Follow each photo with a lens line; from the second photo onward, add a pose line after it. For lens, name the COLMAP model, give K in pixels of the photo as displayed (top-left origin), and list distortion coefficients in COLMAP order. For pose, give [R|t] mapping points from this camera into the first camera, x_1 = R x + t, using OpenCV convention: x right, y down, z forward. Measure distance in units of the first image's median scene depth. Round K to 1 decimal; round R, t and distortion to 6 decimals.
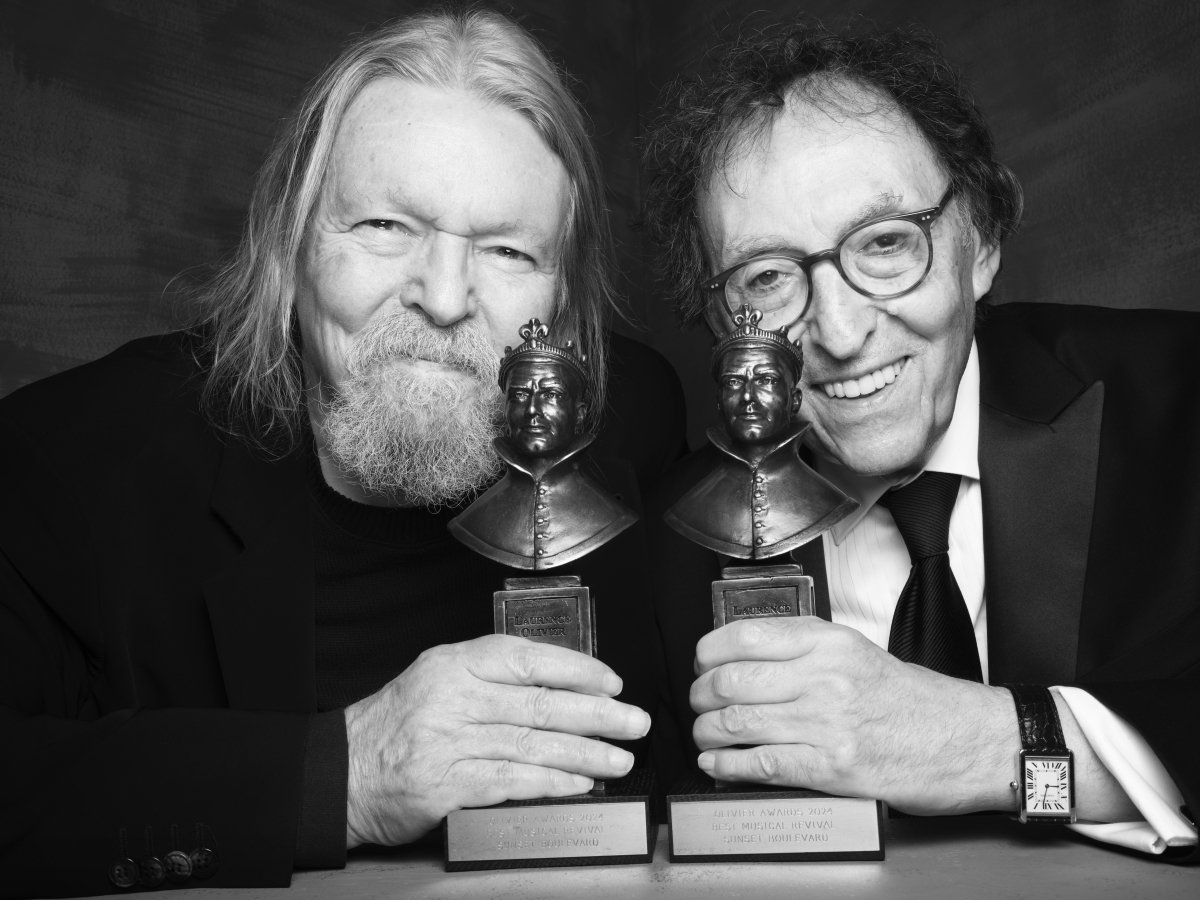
lens RADIAL K [[1365.8, 0, 590.3], [0, 1365.8, 467.8], [0, 0, 1]] dist [0.010271, 0.000000]
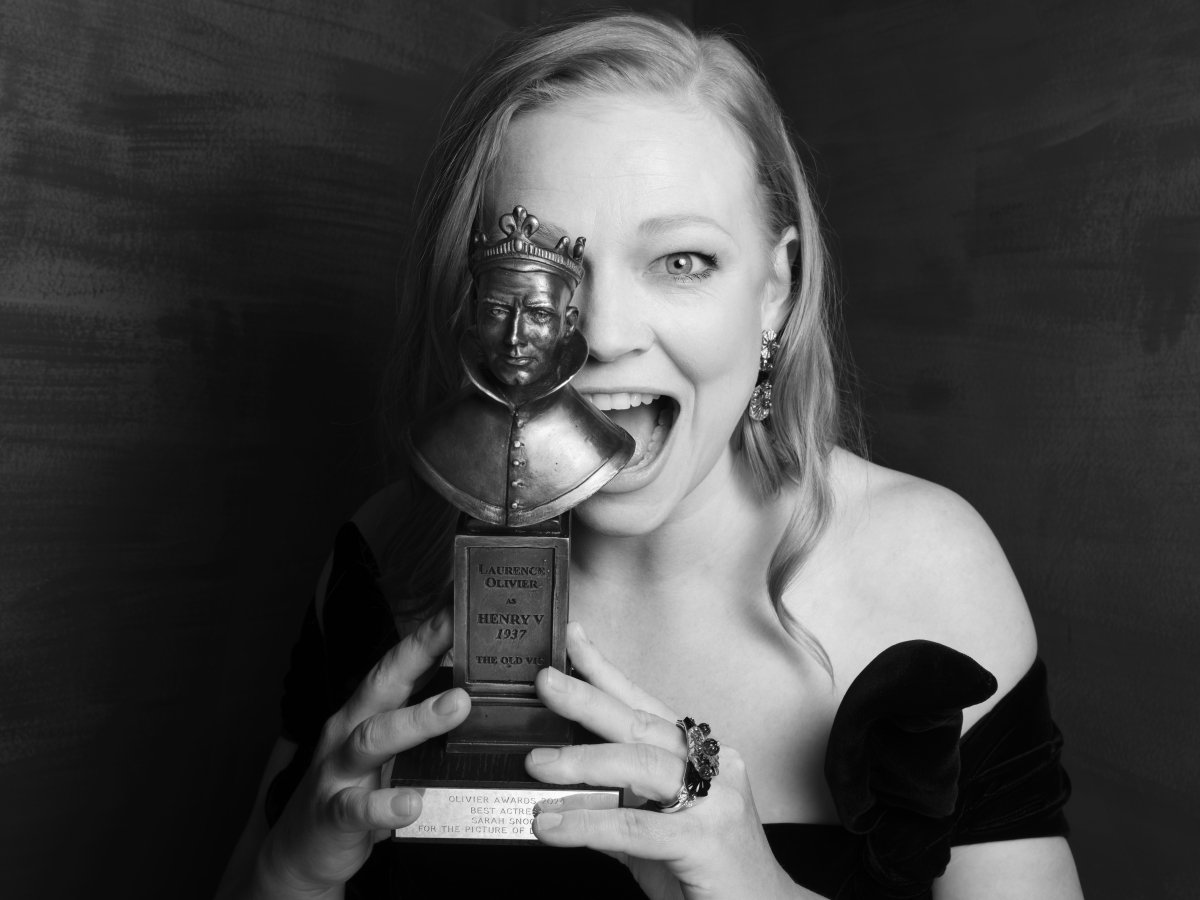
lens RADIAL K [[1499.4, 0, 592.8], [0, 1499.4, 416.5], [0, 0, 1]] dist [0.016261, 0.000000]
pose [[0.995602, 0.093166, -0.009826, 0.010504], [-0.091716, 0.990704, 0.100464, -0.128903], [0.019094, -0.099121, 0.994892, 0.163655]]
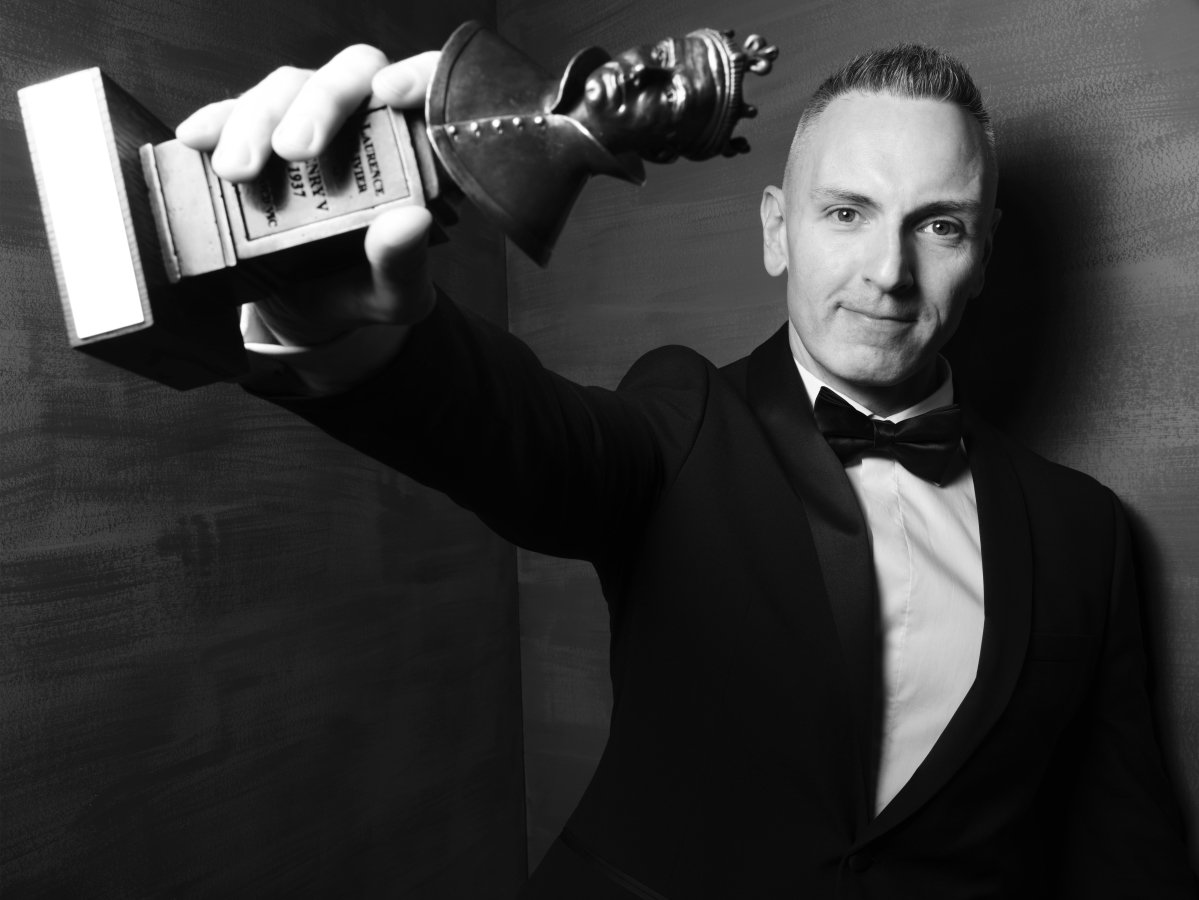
lens RADIAL K [[1364.7, 0, 574.0], [0, 1364.7, 465.8], [0, 0, 1]] dist [0.010271, 0.000000]
pose [[0.976730, 0.001163, 0.214471, -0.194712], [-0.018716, 0.996633, 0.079831, -0.201644], [-0.213656, -0.081987, 0.973463, 0.124098]]
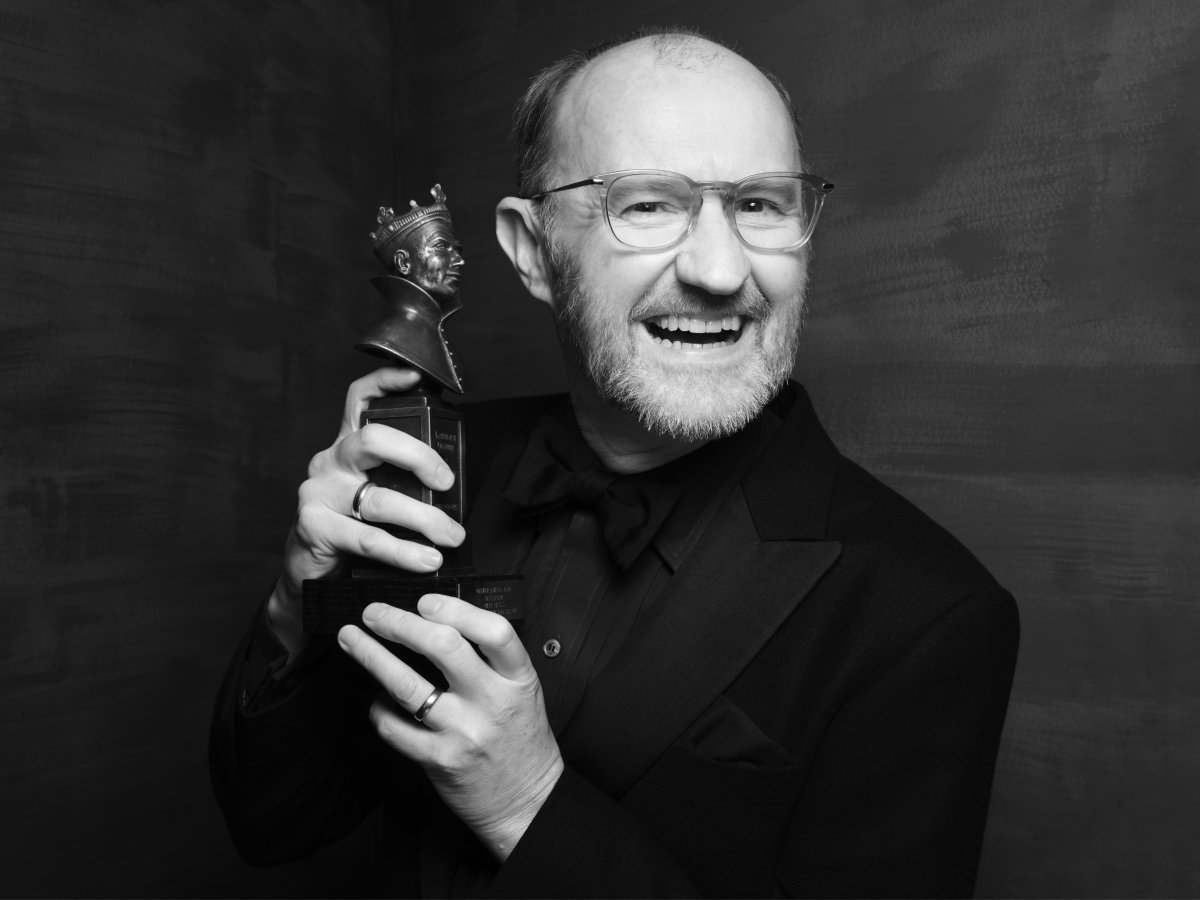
lens RADIAL K [[1365.8, 0, 563.0], [0, 1365.8, 488.8], [0, 0, 1]] dist [0.010271, 0.000000]
pose [[0.981932, 0.065391, 0.177580, -0.018089], [-0.082556, 0.992418, 0.091057, -0.219026], [-0.170279, -0.104072, 0.979885, -0.115224]]
